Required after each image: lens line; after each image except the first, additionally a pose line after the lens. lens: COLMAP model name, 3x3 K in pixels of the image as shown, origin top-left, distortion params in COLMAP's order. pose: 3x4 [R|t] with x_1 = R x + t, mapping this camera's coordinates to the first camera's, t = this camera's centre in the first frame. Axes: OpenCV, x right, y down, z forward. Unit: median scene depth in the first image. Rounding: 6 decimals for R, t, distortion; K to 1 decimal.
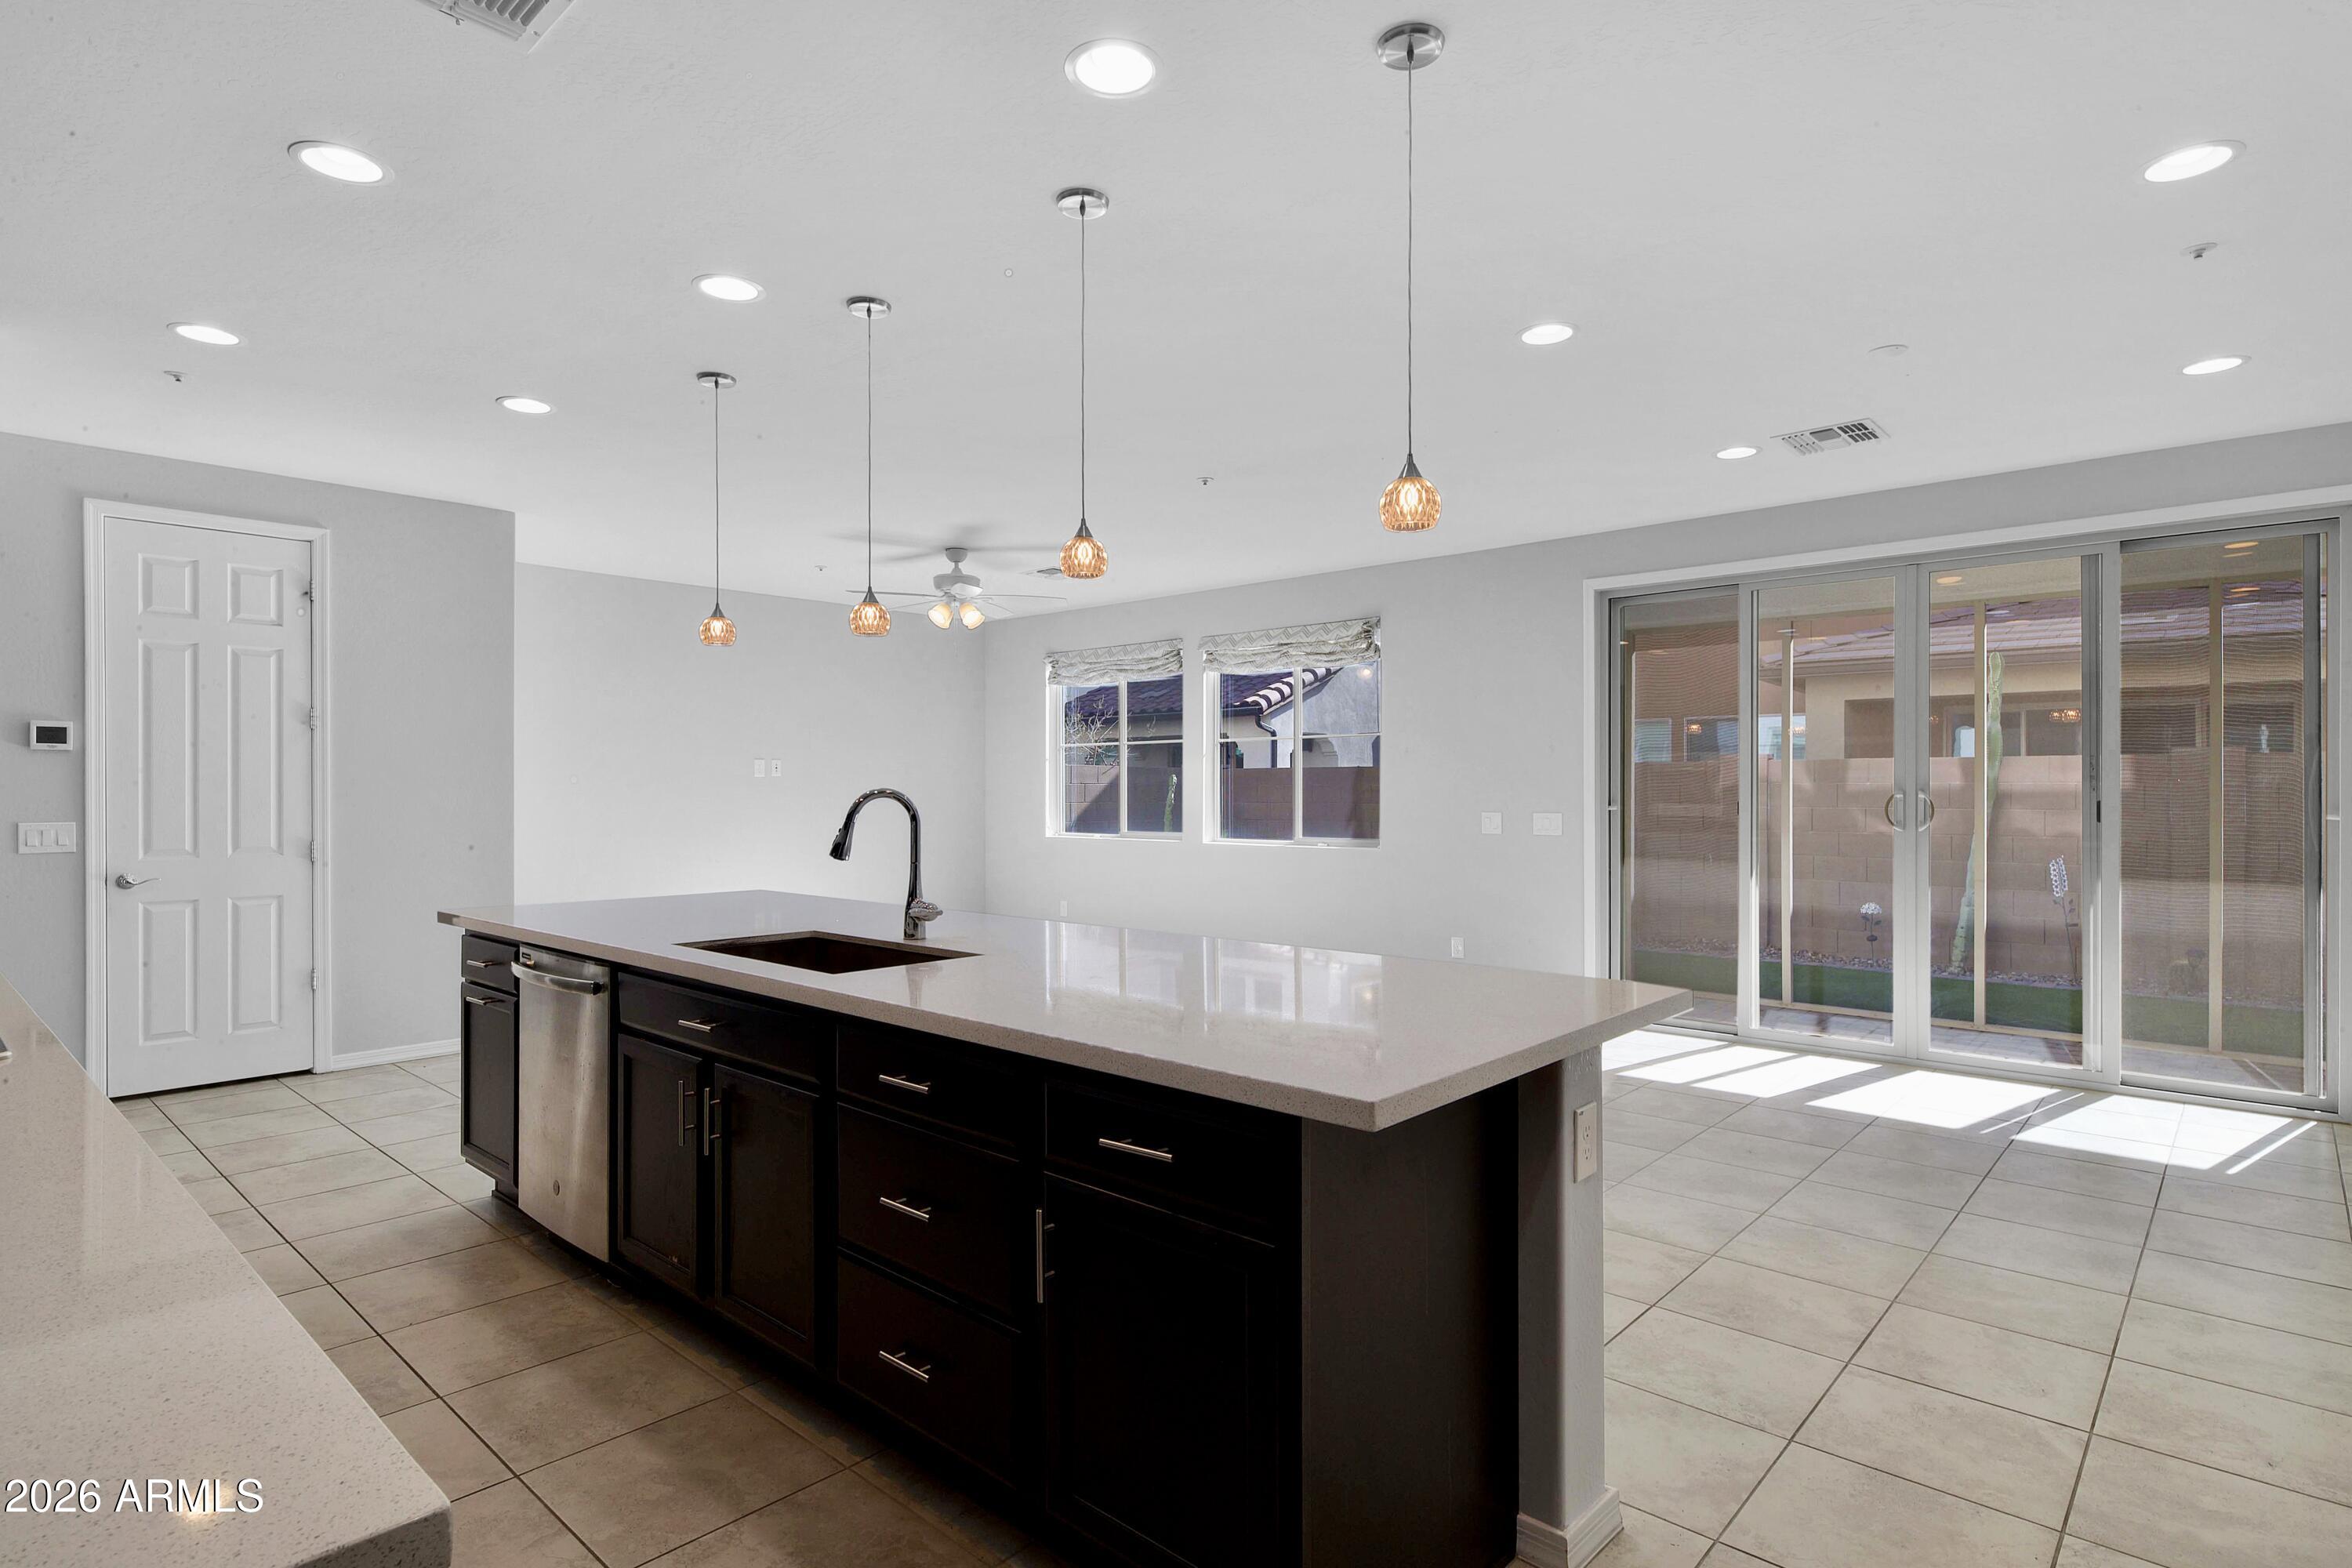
lens RADIAL K [[1185.4, 0, 1180.5], [0, 1185.4, 788.1], [0, 0, 1]] dist [0.004734, -0.000120]
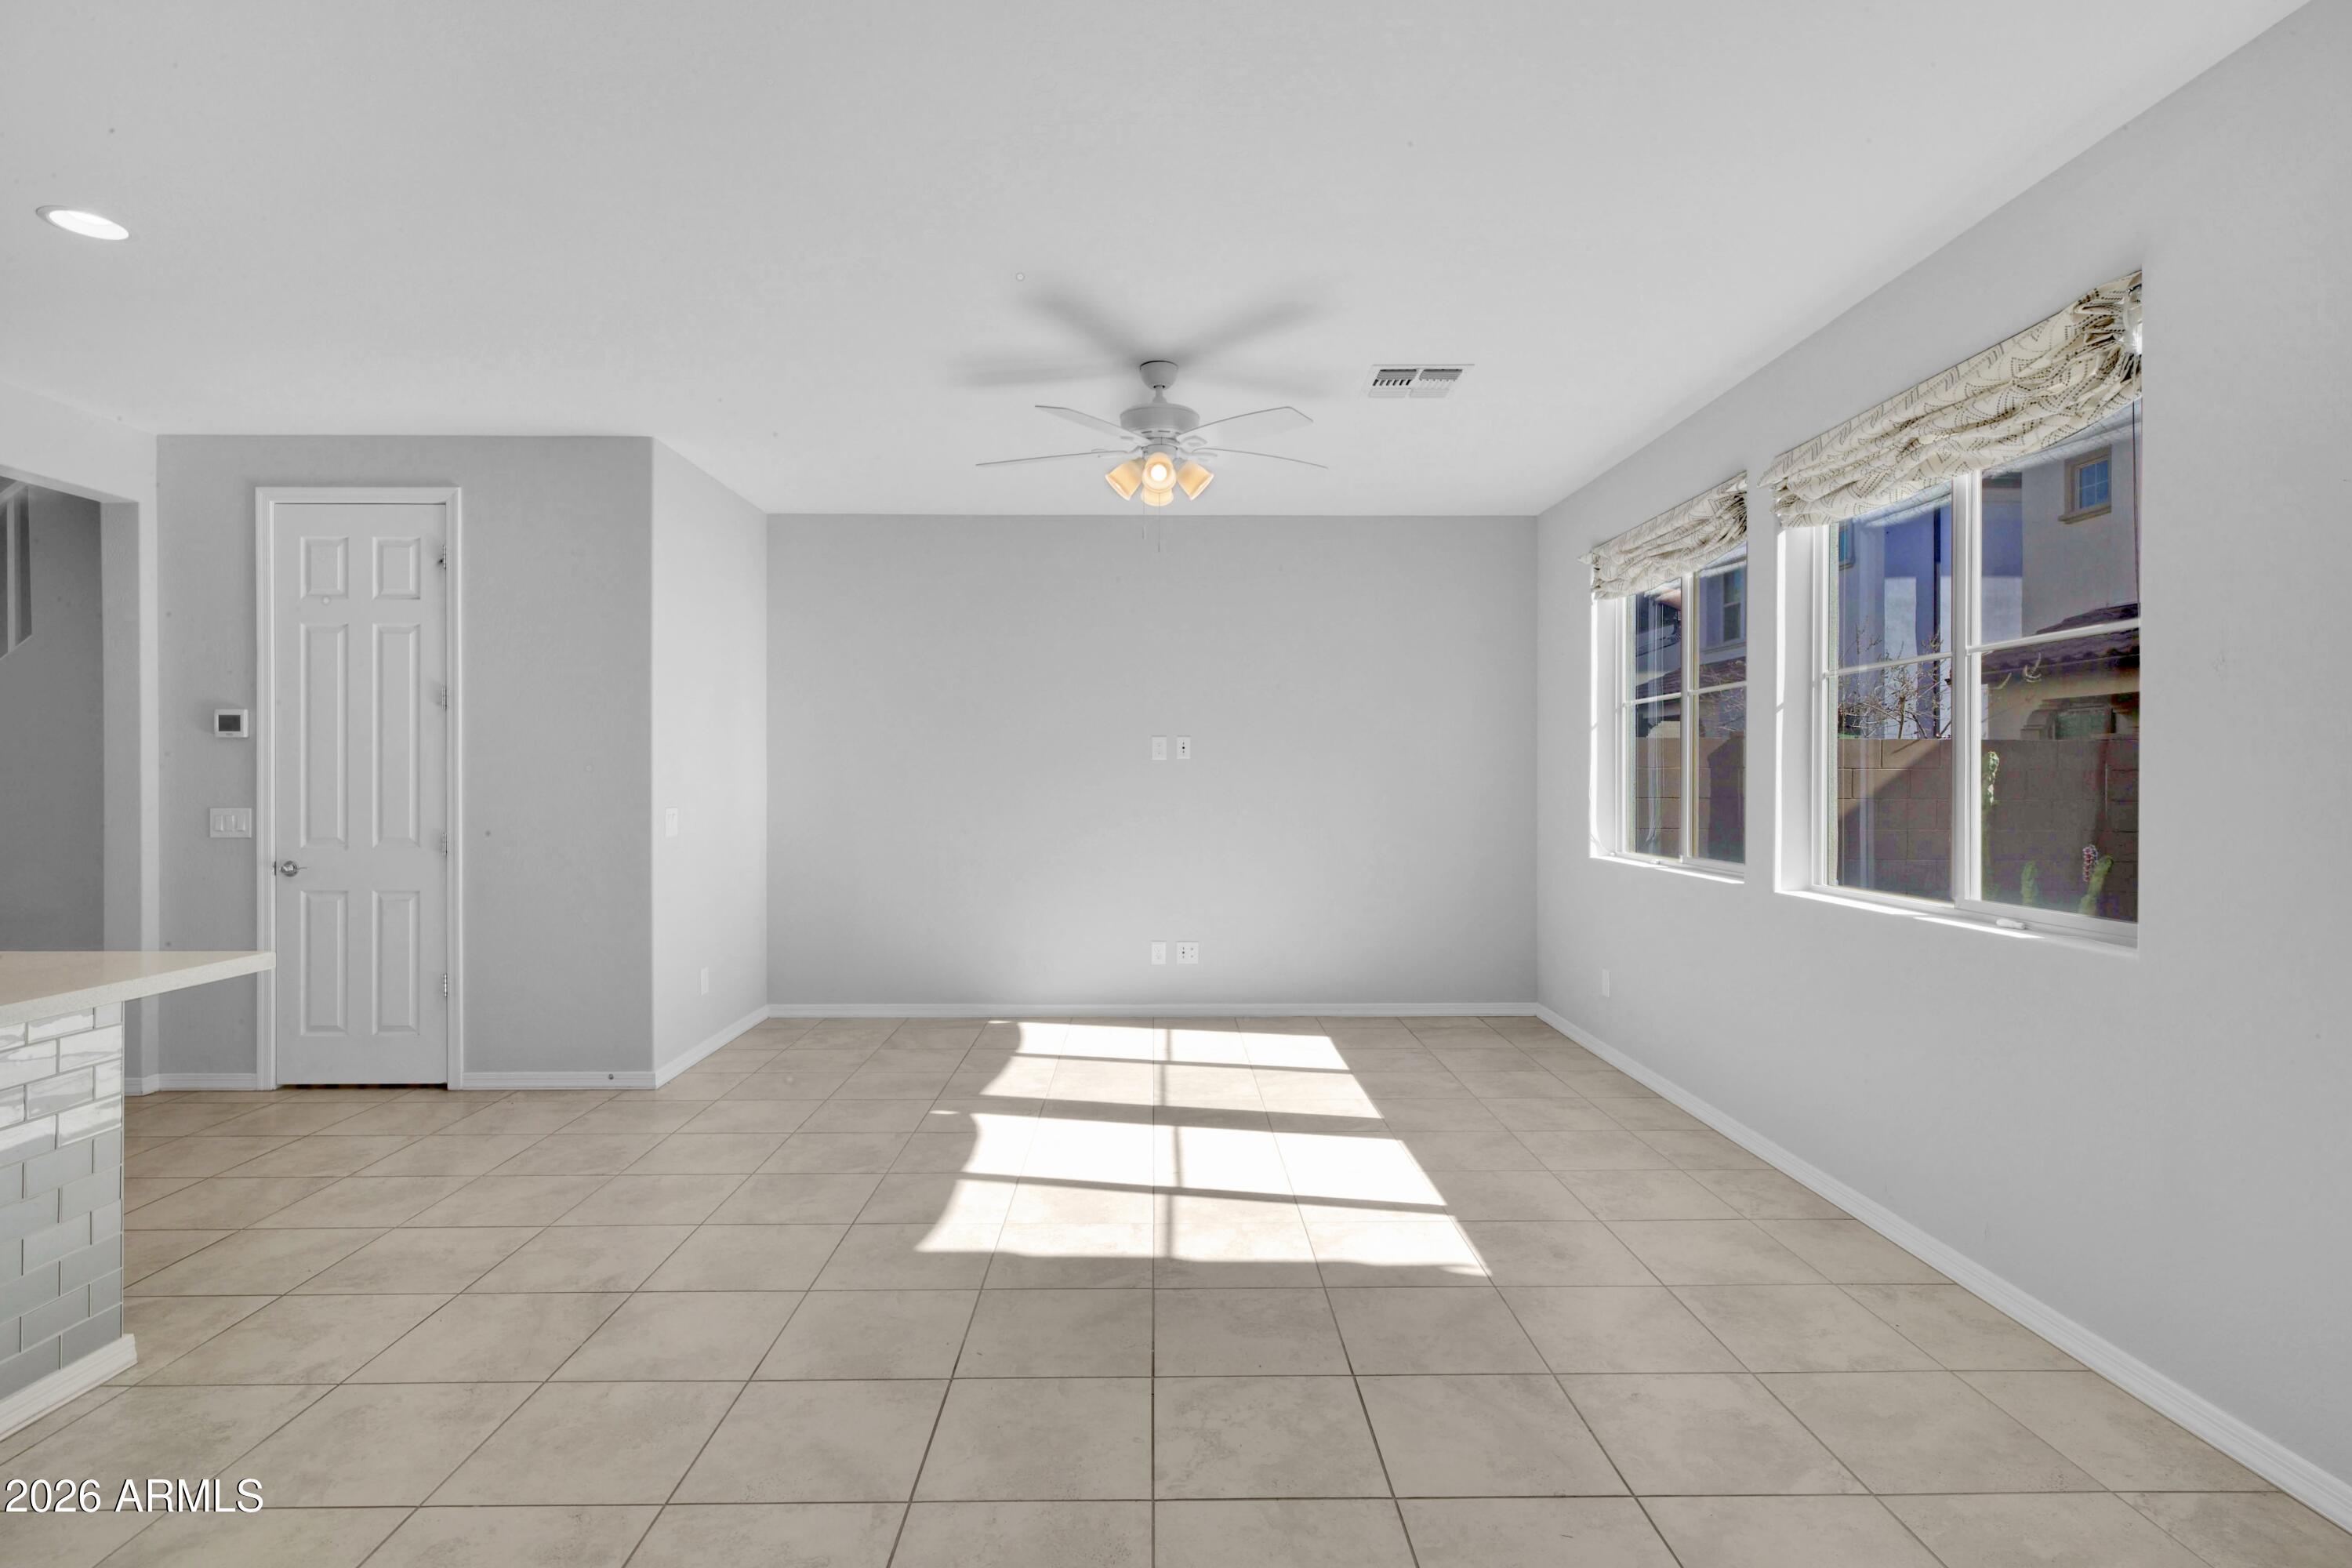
lens RADIAL K [[1185.4, 0, 1176.0], [0, 1185.4, 779.3], [0, 0, 1]] dist [0.004734, -0.000120]
pose [[0.686921, 0.002972, -0.726726, 0.317896], [-0.000345, 0.999993, 0.003764, -0.000296], [0.726732, -0.002335, 0.686917, 0.798202]]
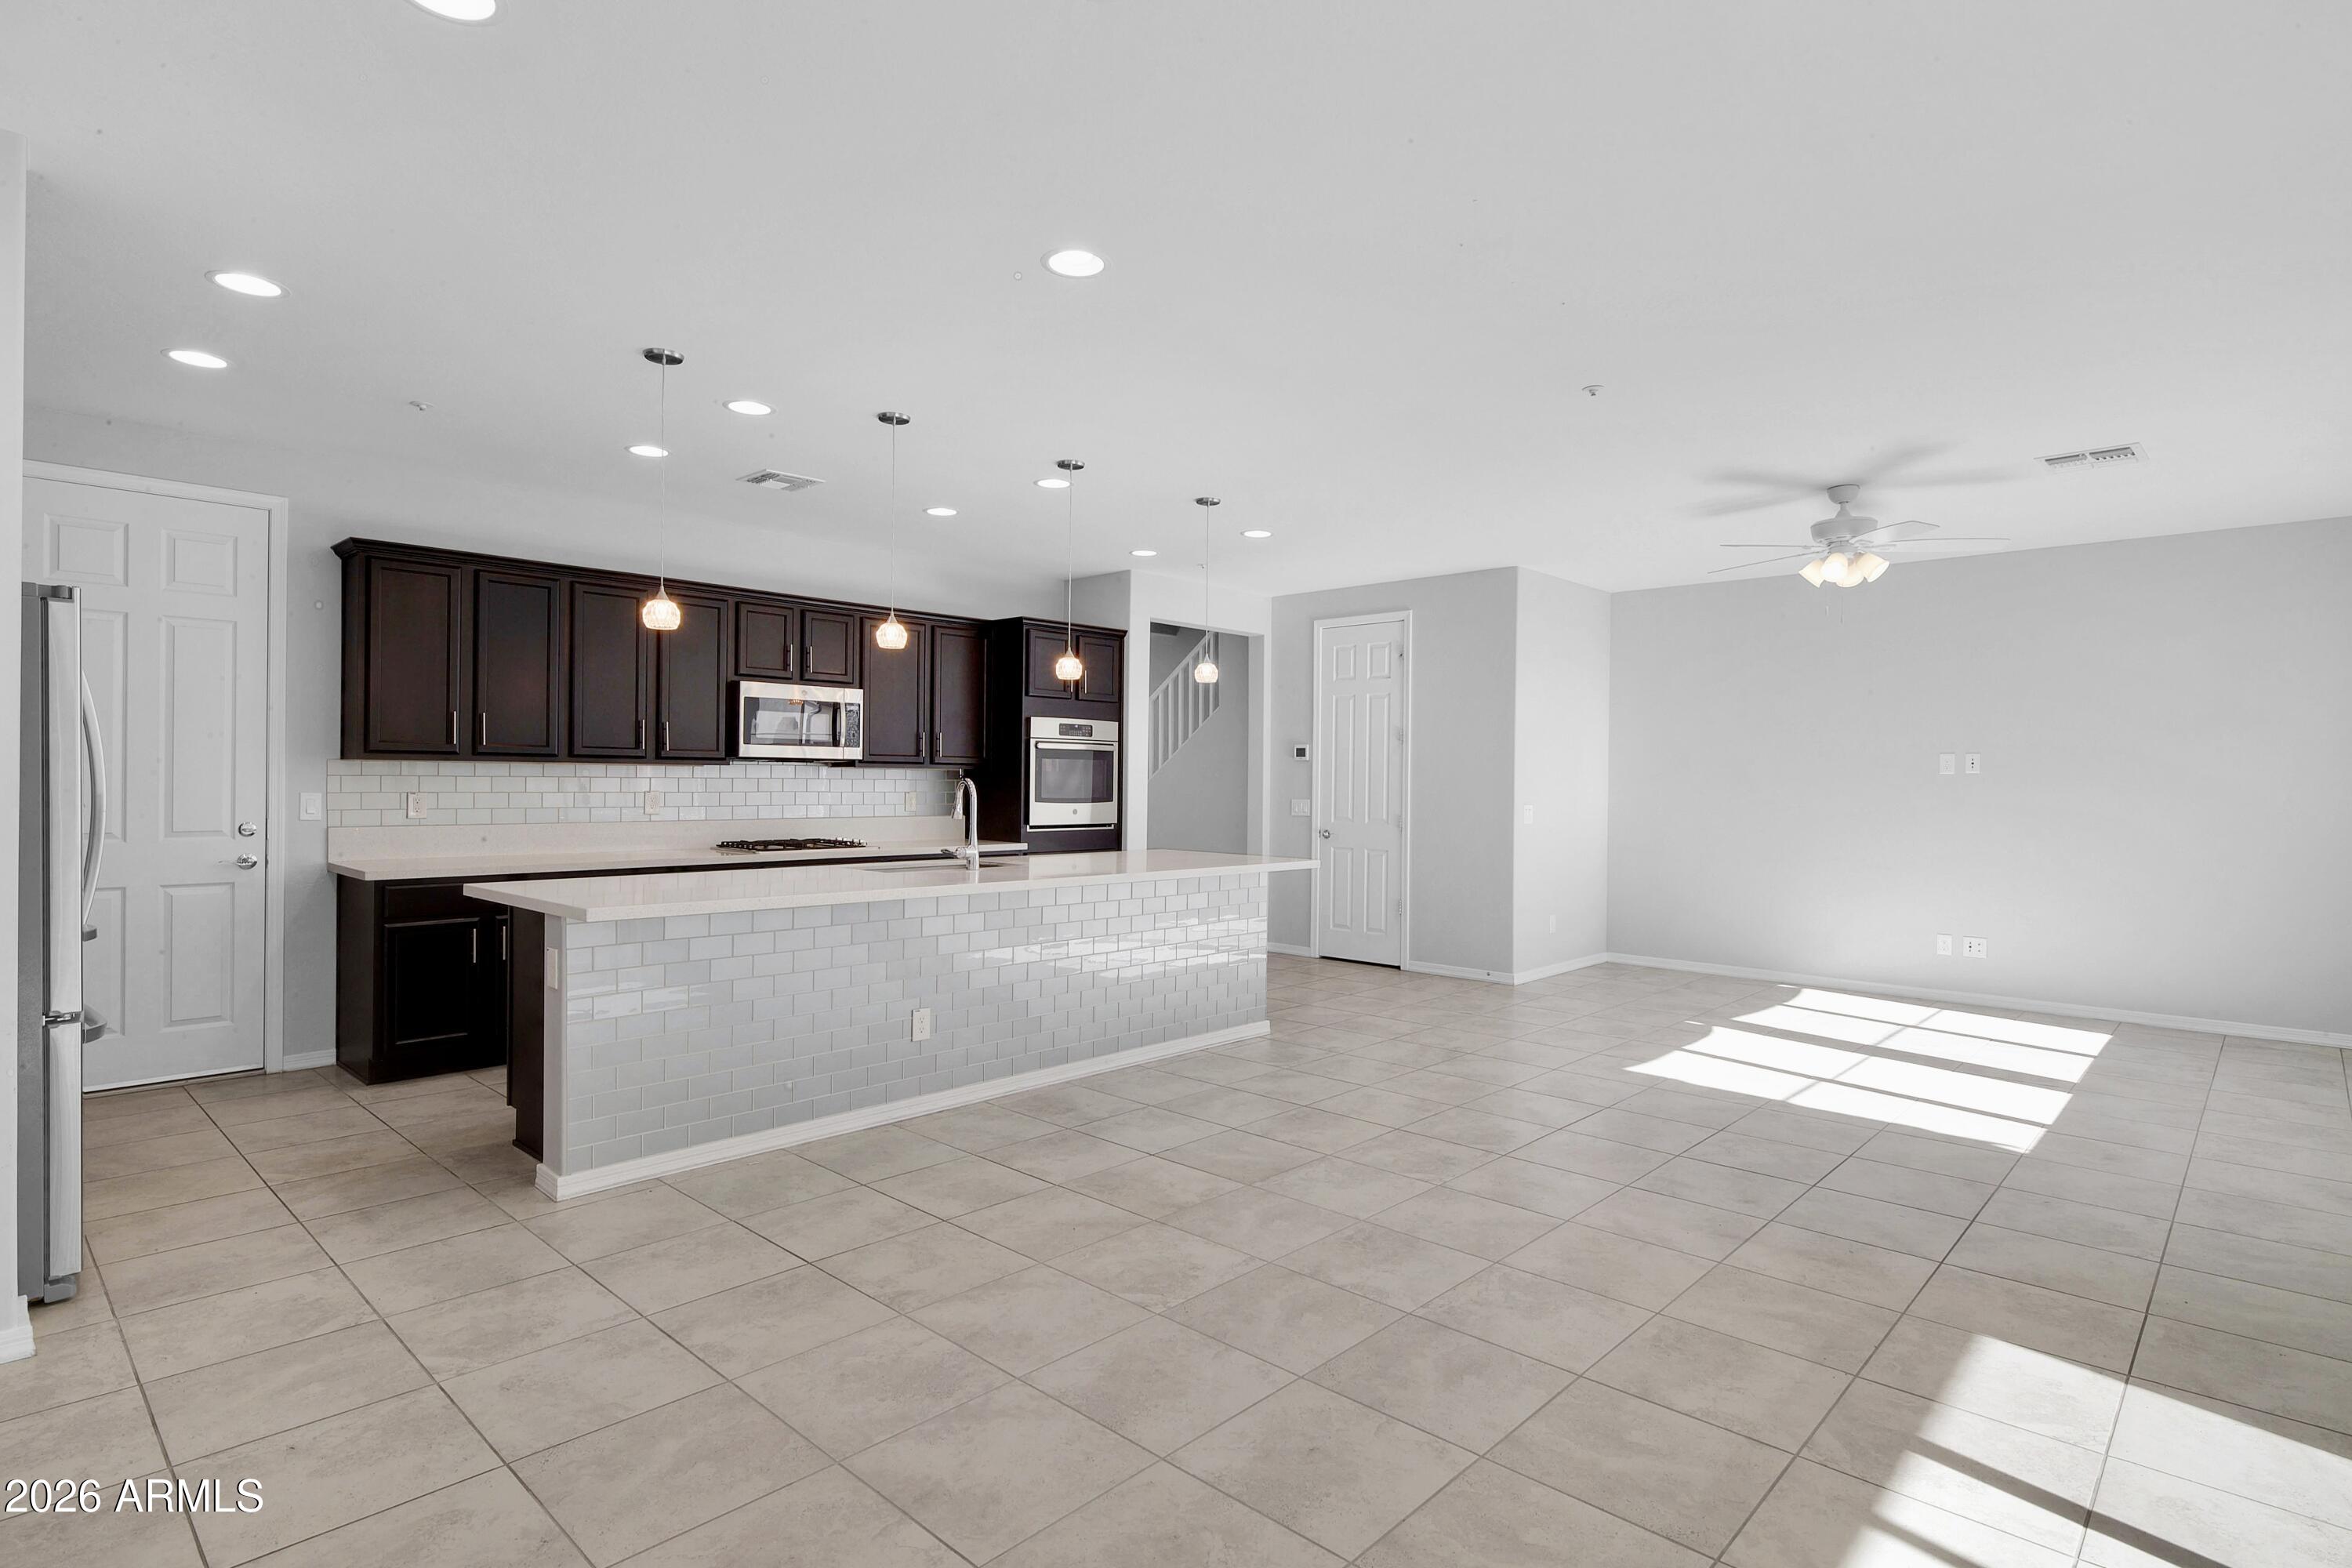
lens RADIAL K [[1185.4, 0, 1176.5], [0, 1185.4, 786.1], [0, 0, 1]] dist [0.004734, -0.000120]
pose [[-0.011563, 0.005208, -0.999920, 0.808699], [-0.010218, 0.999934, 0.005326, 0.000032], [0.999881, 0.010279, -0.011509, 0.743422]]
